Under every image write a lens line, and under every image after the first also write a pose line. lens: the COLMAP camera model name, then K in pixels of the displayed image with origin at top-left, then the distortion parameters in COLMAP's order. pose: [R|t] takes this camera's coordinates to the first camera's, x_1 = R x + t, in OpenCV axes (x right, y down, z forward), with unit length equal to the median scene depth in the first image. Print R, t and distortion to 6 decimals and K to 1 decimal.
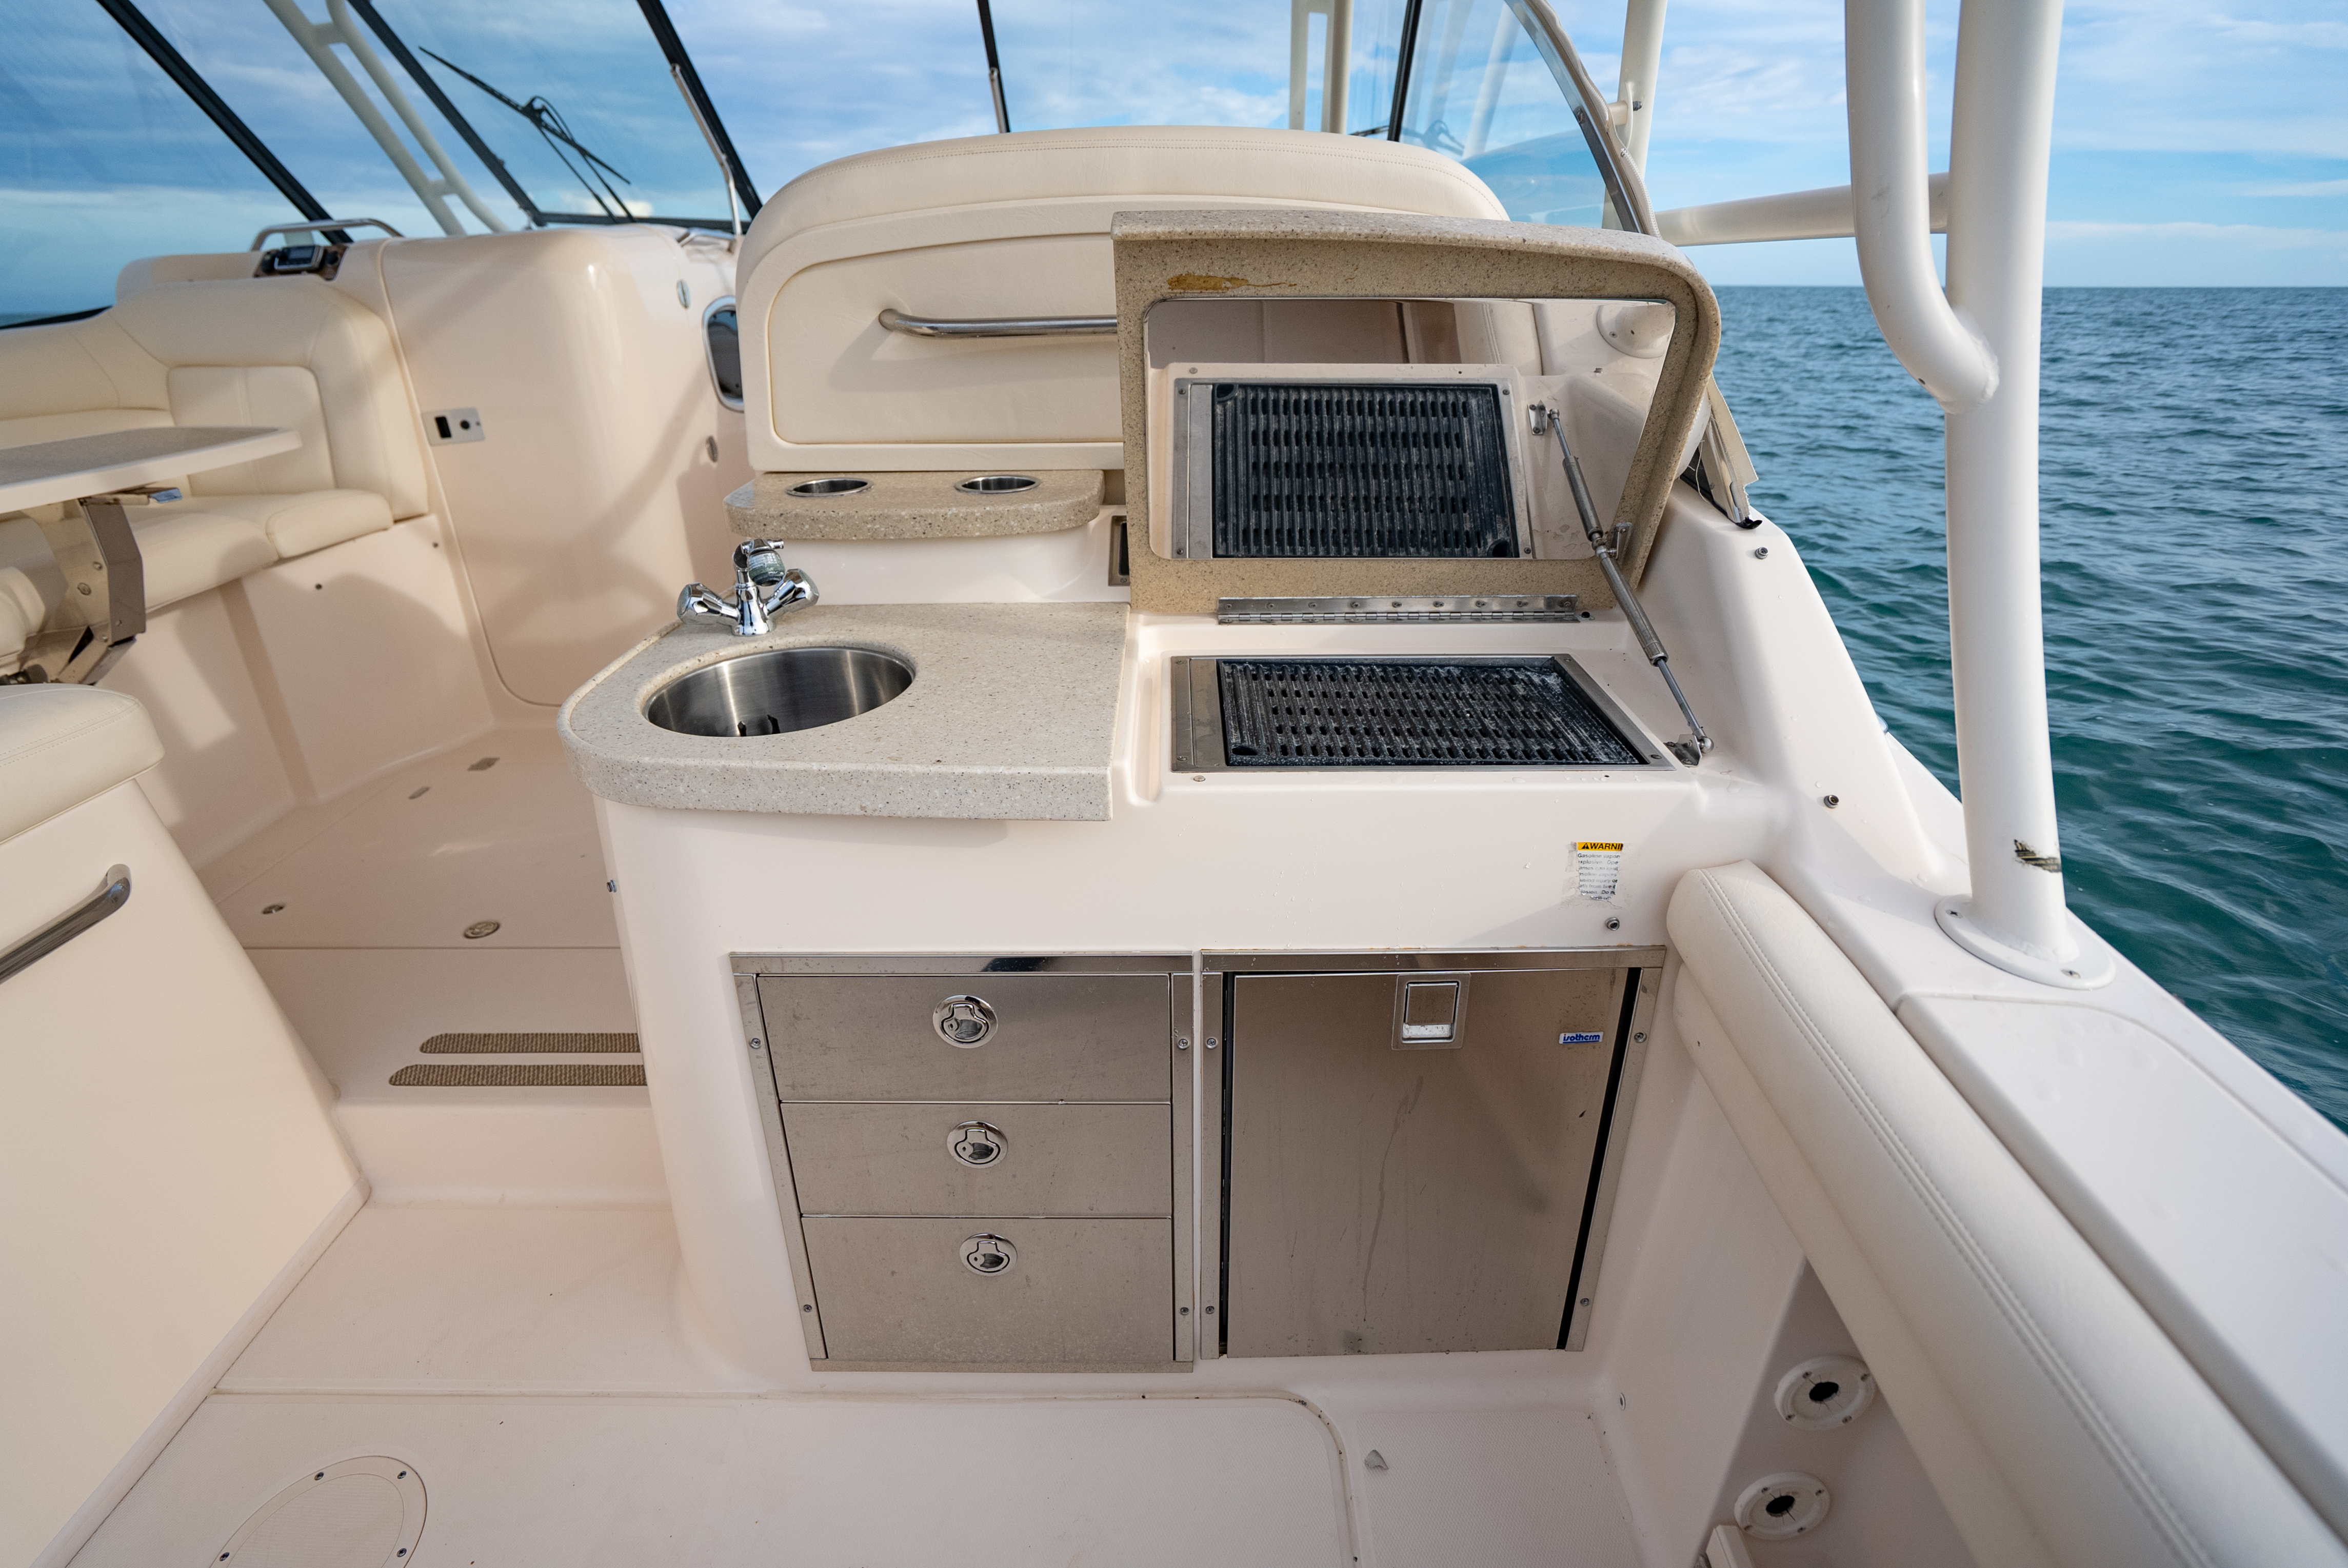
lens RADIAL K [[1019.5, 0, 1138.9], [0, 1019.5, 766.3], [0, 0, 1]] dist [-0.020802, 0.000042]
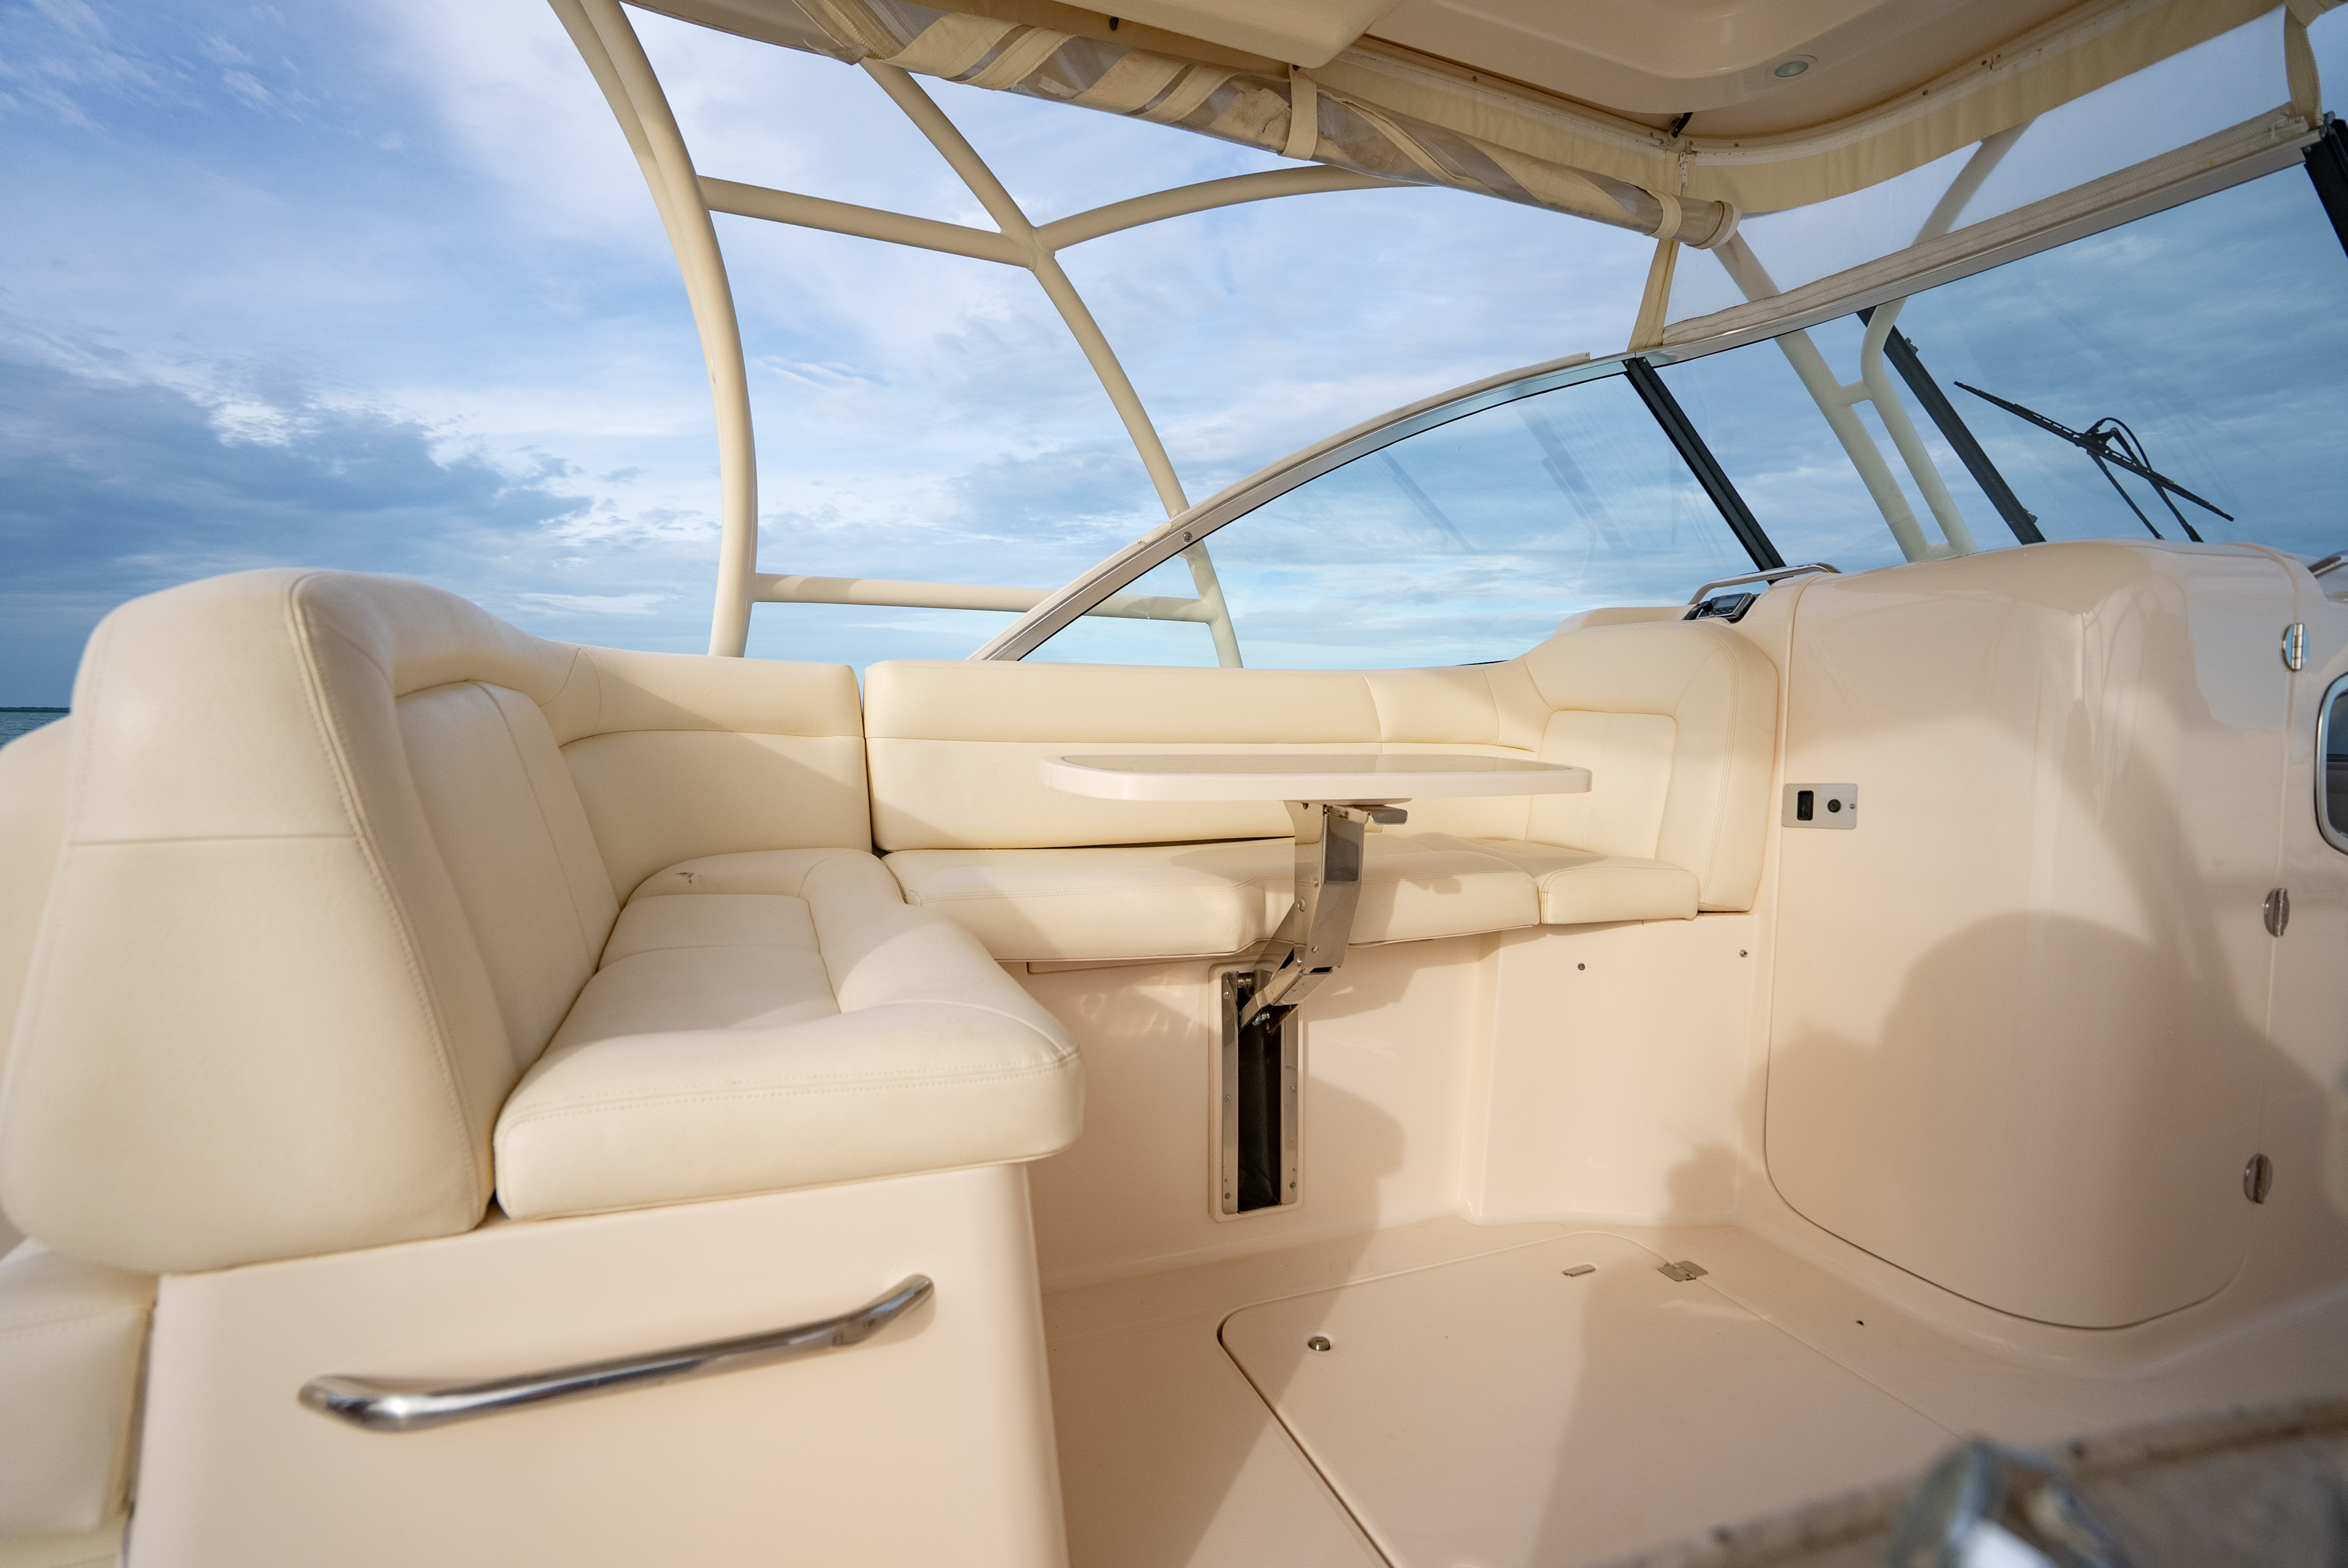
lens RADIAL K [[1083.9, 0, 1170.6], [0, 1083.9, 779.4], [0, 0, 1]] dist [-0.050802, 0.016514]
pose [[0.363352, 0.078535, -0.928336, -0.149494], [-0.420659, 0.902915, -0.088262, -0.095408], [0.831277, 0.422583, 0.361112, 0.339289]]
